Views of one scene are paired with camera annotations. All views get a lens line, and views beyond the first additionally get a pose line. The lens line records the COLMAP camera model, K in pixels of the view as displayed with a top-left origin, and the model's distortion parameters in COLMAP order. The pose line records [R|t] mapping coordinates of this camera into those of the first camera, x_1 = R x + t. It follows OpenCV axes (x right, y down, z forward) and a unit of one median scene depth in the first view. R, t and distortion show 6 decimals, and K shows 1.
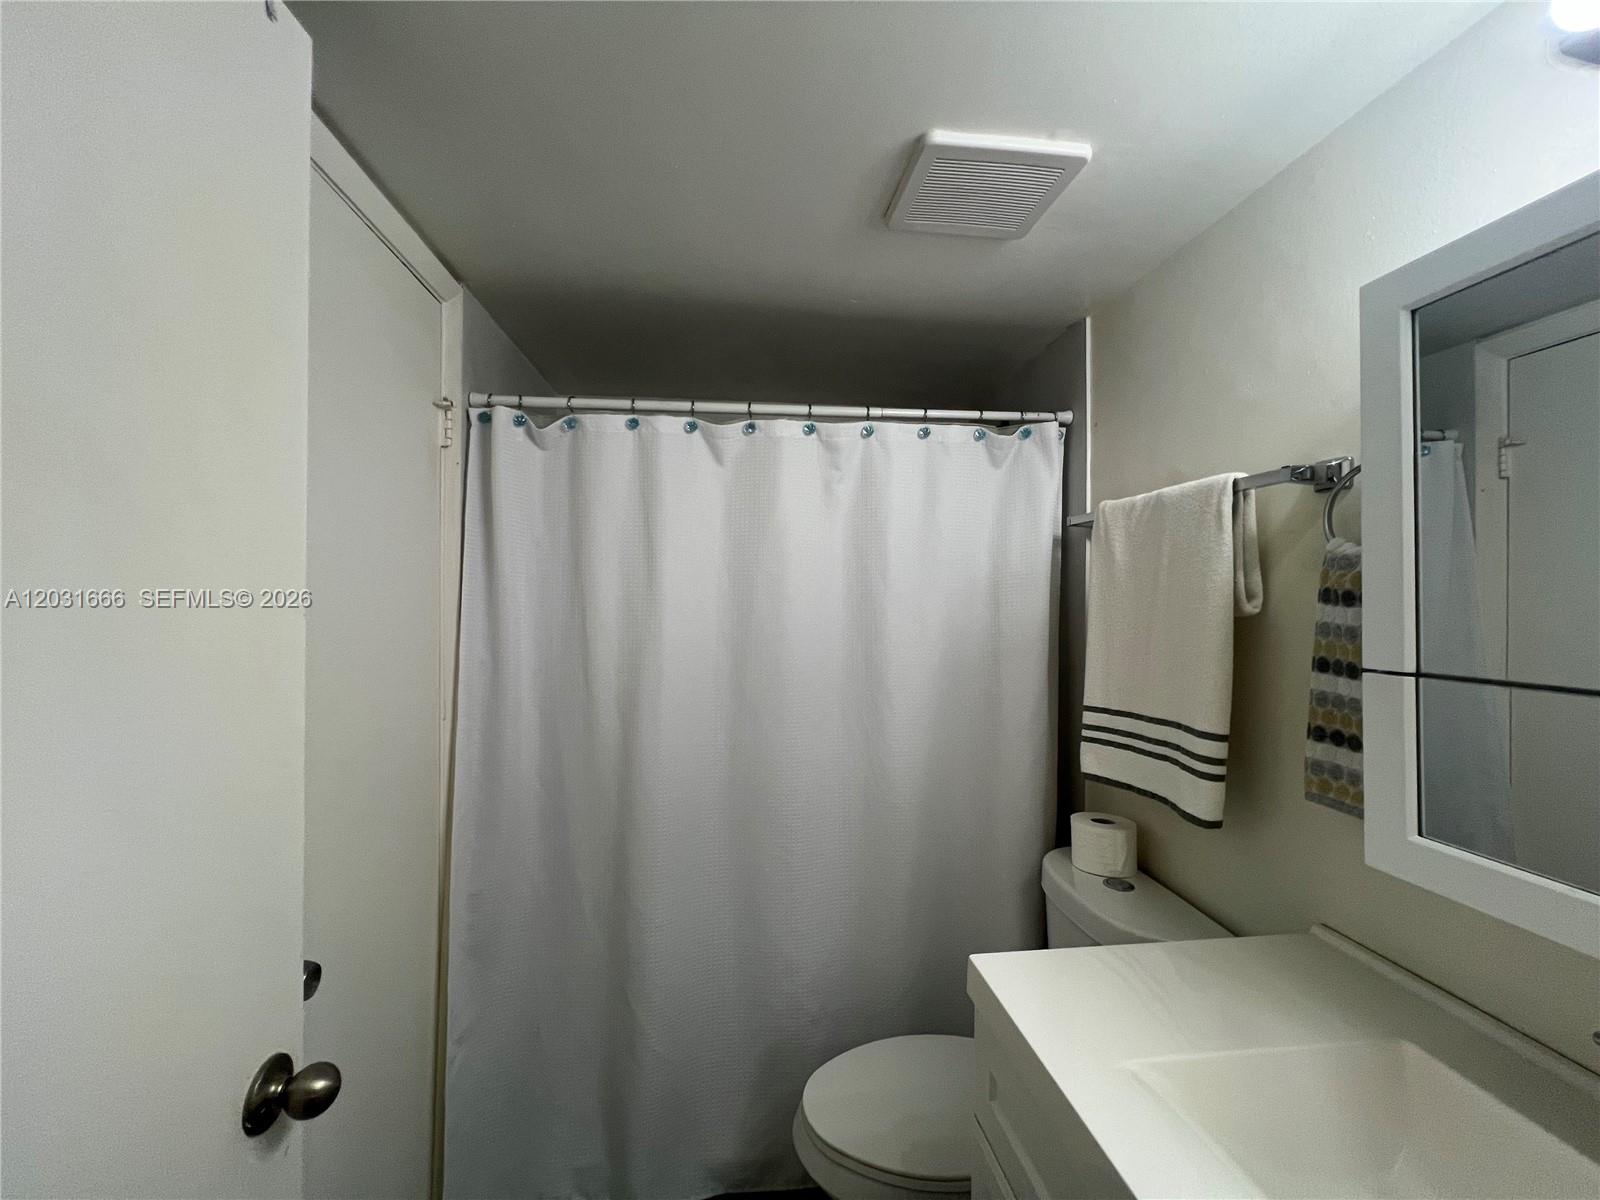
lens RADIAL K [[646.6, 0, 800.5], [0, 646.6, 596.0], [0, 0, 1]] dist [-0.000104, 0.000568]
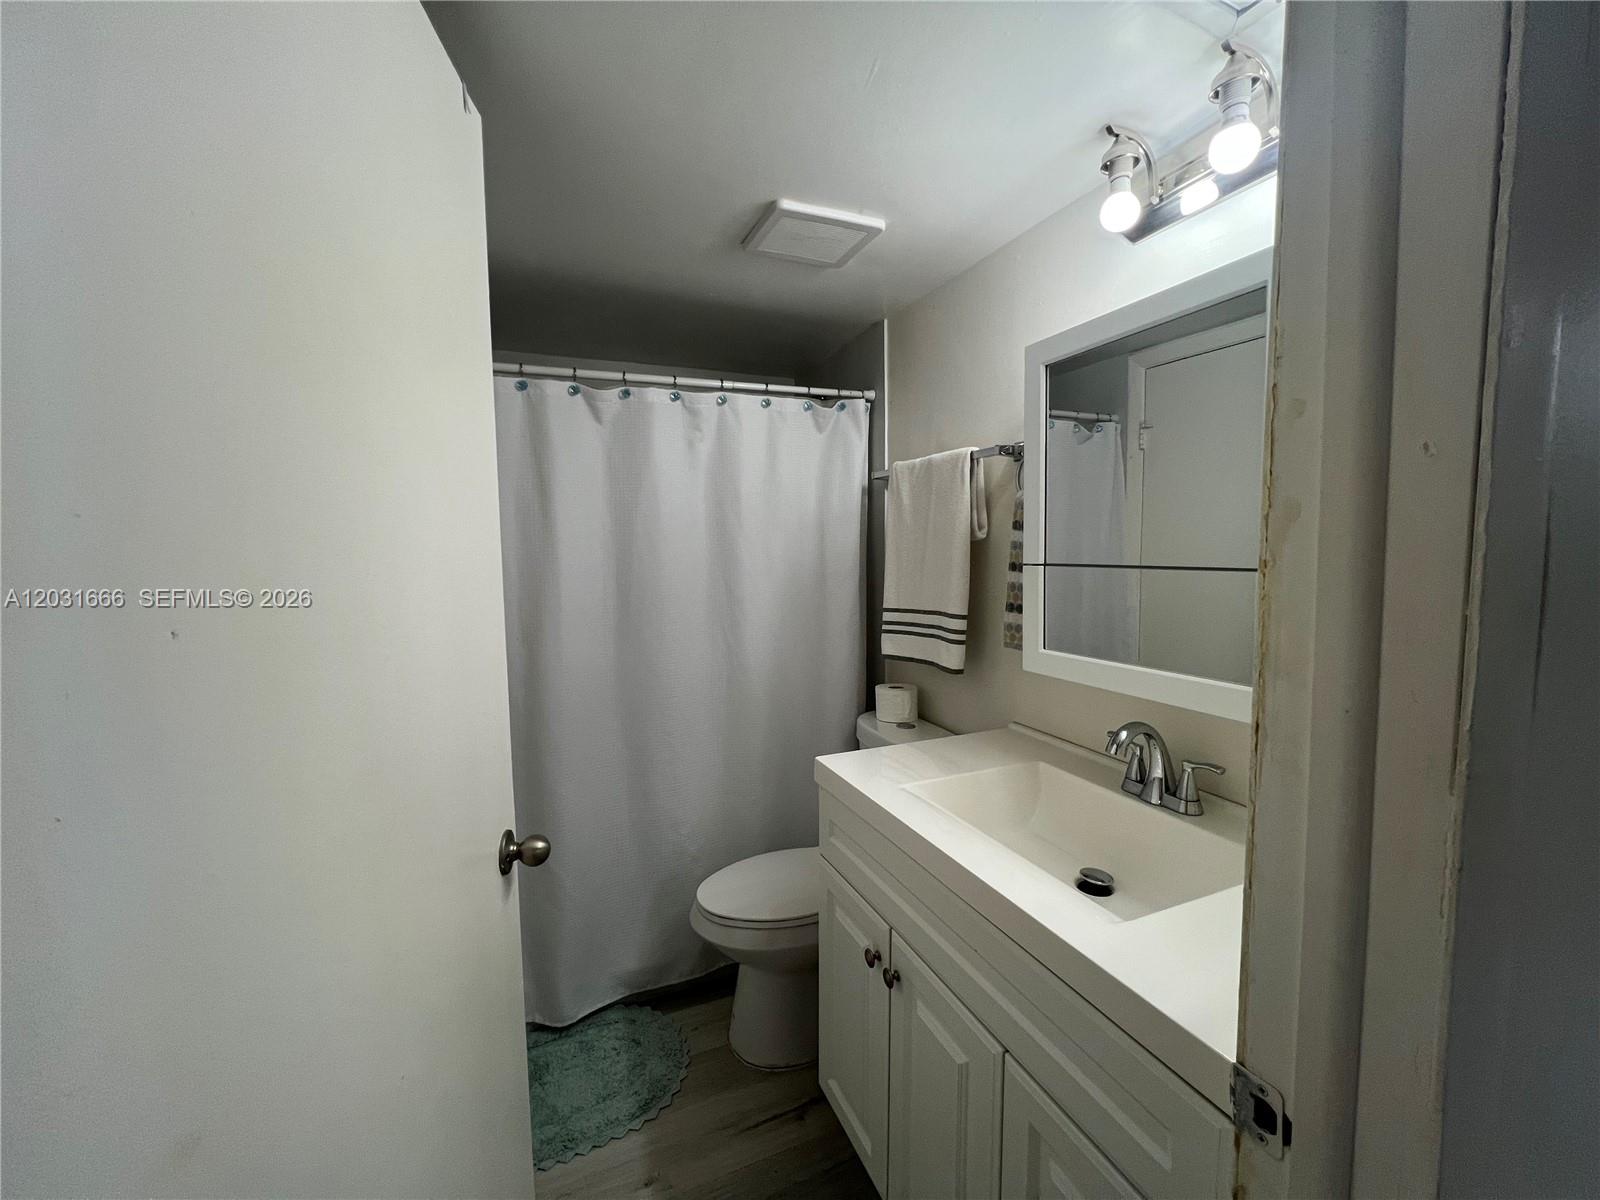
lens RADIAL K [[641.2, 0, 803.2], [0, 641.2, 596.7], [0, 0, 1]] dist [-0.000097, 0.000719]
pose [[0.959956, -0.040217, 0.277248, -0.121330], [0.016514, 0.996045, 0.087303, 0.019914], [-0.279663, -0.079229, 0.956824, -0.298244]]
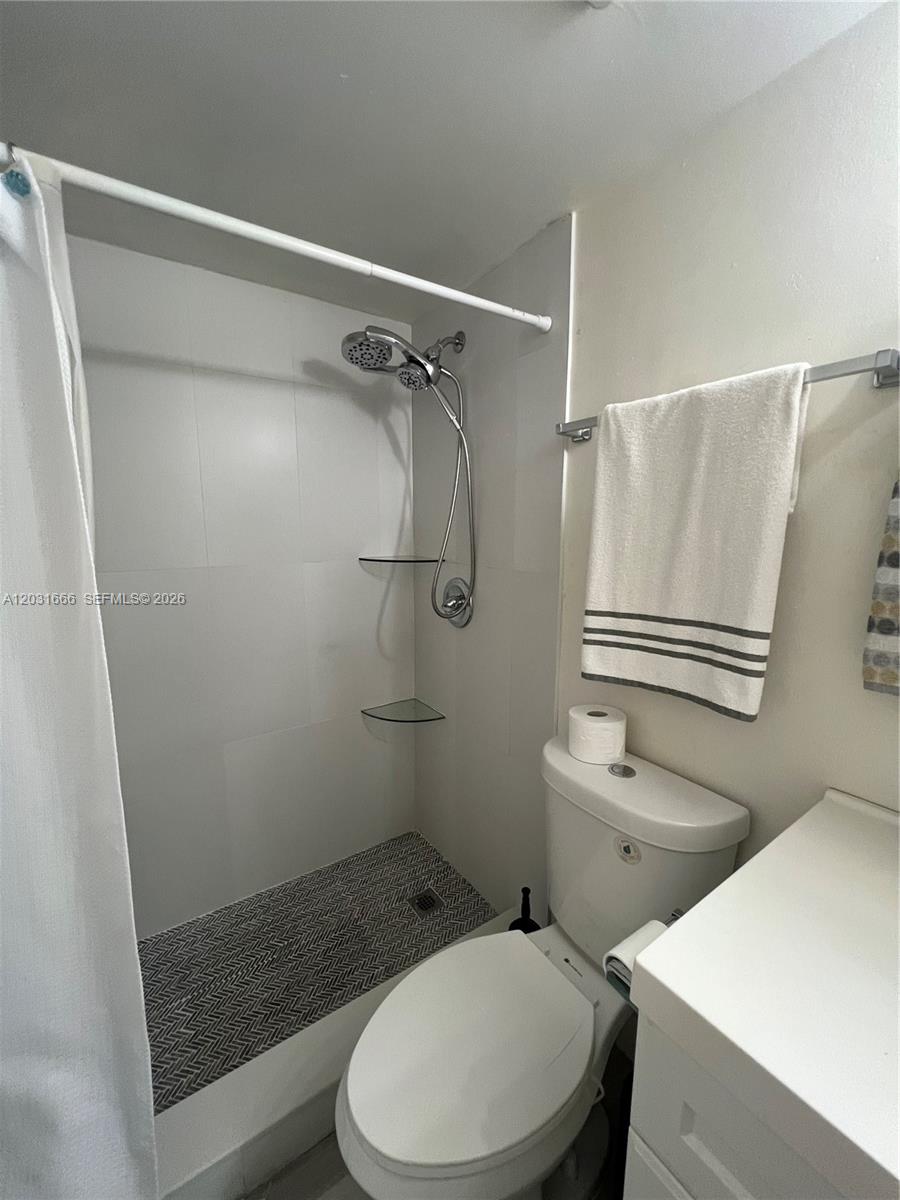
lens RADIAL K [[480.9, 0, 475.4], [0, 480.9, 598.5], [0, 0, 1]] dist [-0.000097, 0.000719]
pose [[0.872185, -0.076712, 0.483124, -0.088646], [0.000612, 0.987798, 0.155742, 0.031982], [-0.489176, -0.135540, 0.861589, 0.443864]]
